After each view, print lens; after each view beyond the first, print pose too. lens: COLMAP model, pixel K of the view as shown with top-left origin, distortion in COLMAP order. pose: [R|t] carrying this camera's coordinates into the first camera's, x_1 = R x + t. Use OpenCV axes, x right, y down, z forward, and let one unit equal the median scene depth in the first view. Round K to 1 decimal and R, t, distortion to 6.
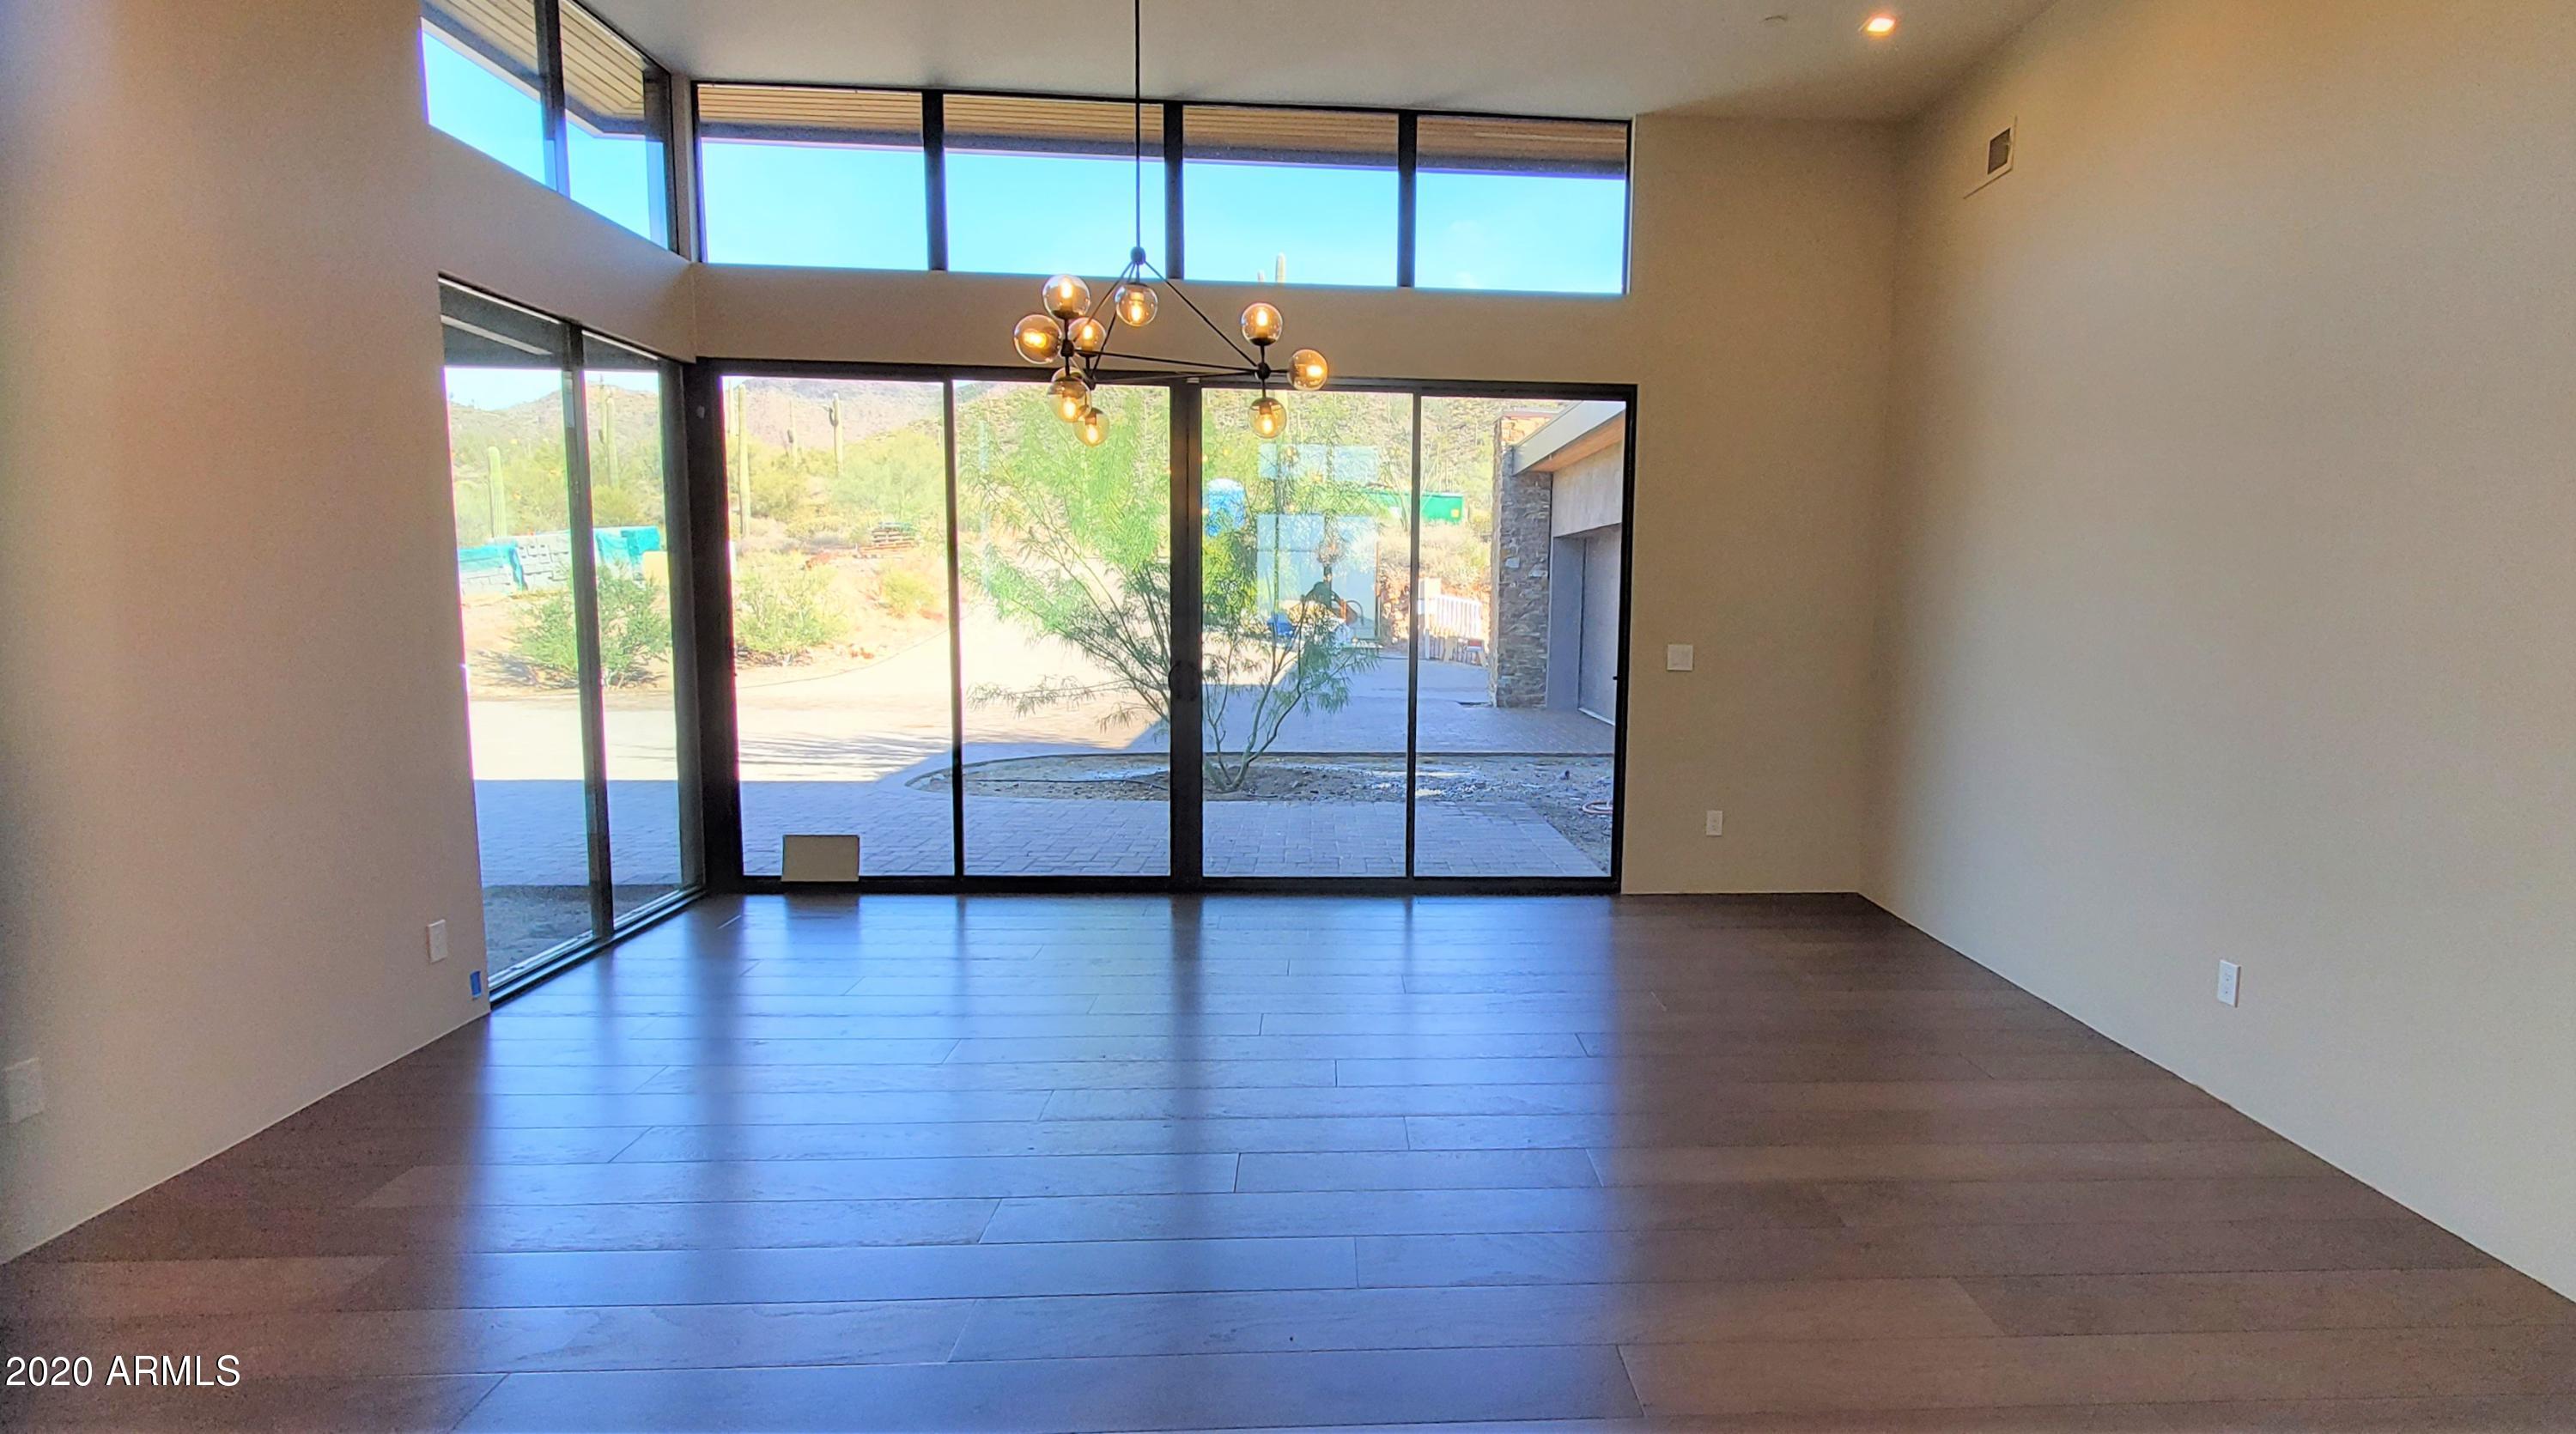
lens RADIAL K [[988.8, 0, 1288.0], [0, 988.8, 717.0], [0, 0, 1]] dist [-0.001113, -0.000157]
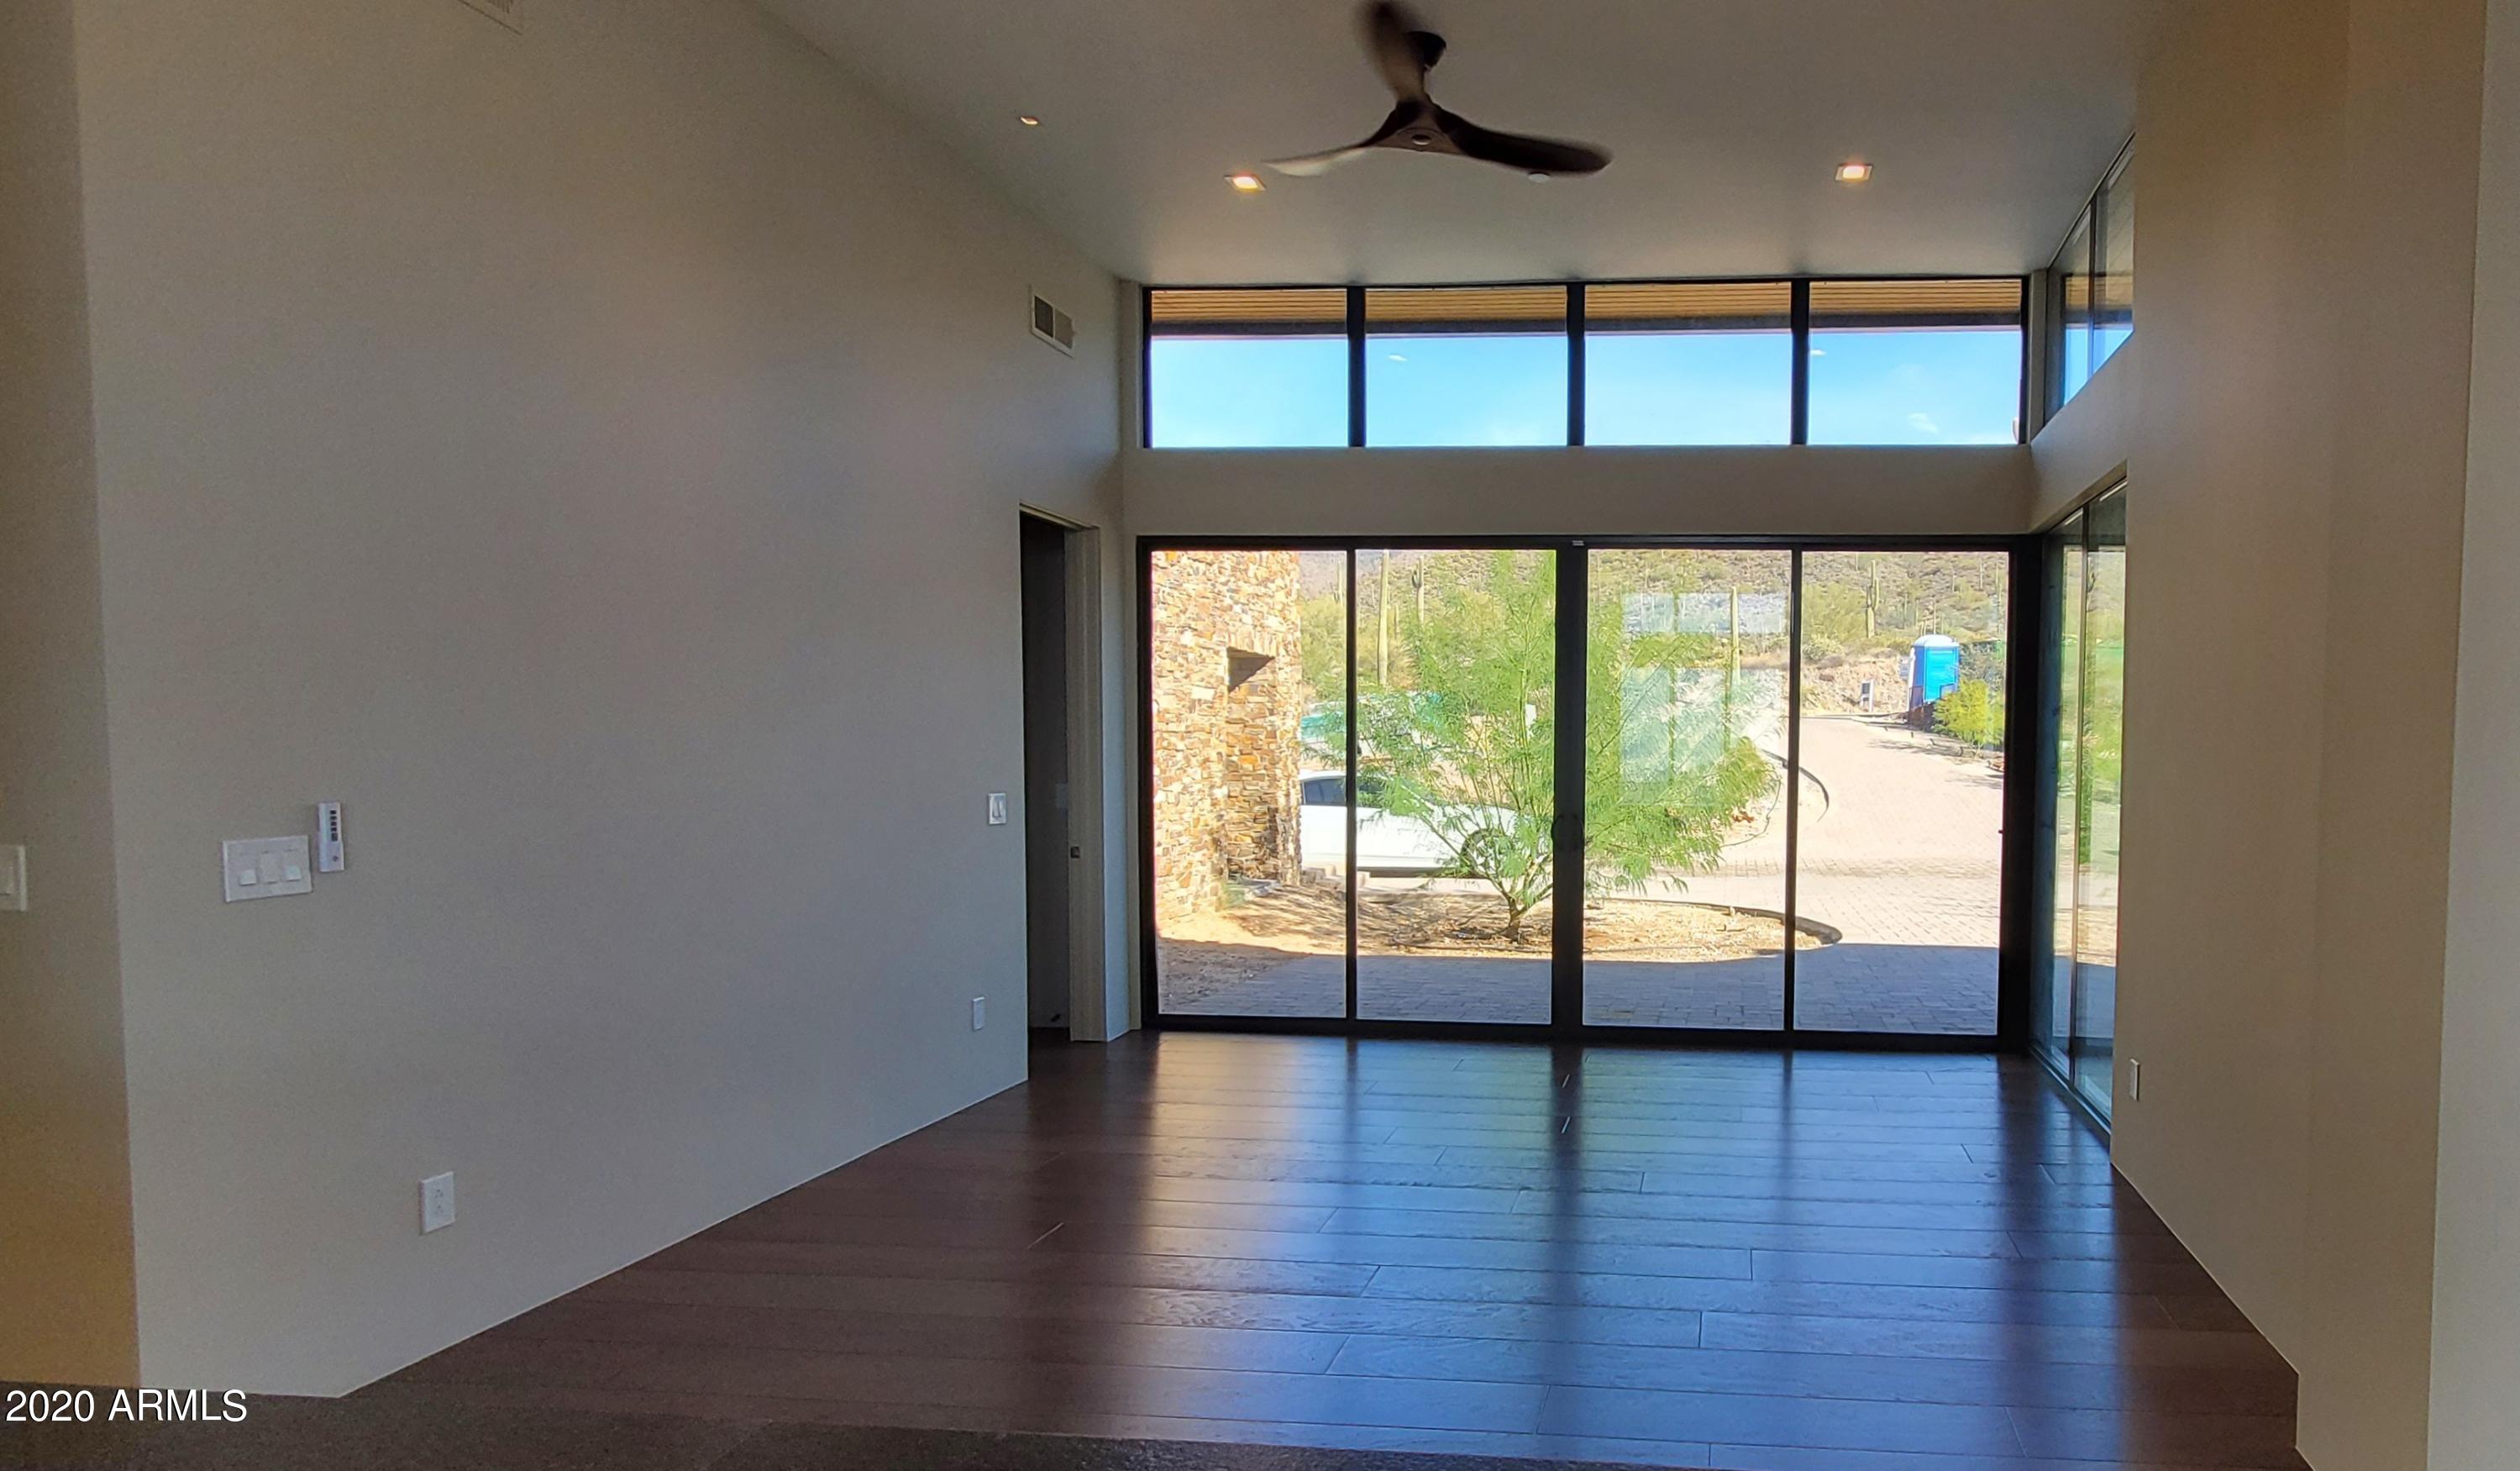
lens RADIAL K [[957.9, 0, 1261.2], [0, 957.9, 809.8], [0, 0, 1]] dist [0.017989, -0.000049]
pose [[0.995675, -0.000150, -0.092902, -0.345230], [-0.004911, 0.998515, -0.054248, -0.004048], [0.092772, 0.054470, 0.994196, -0.020032]]
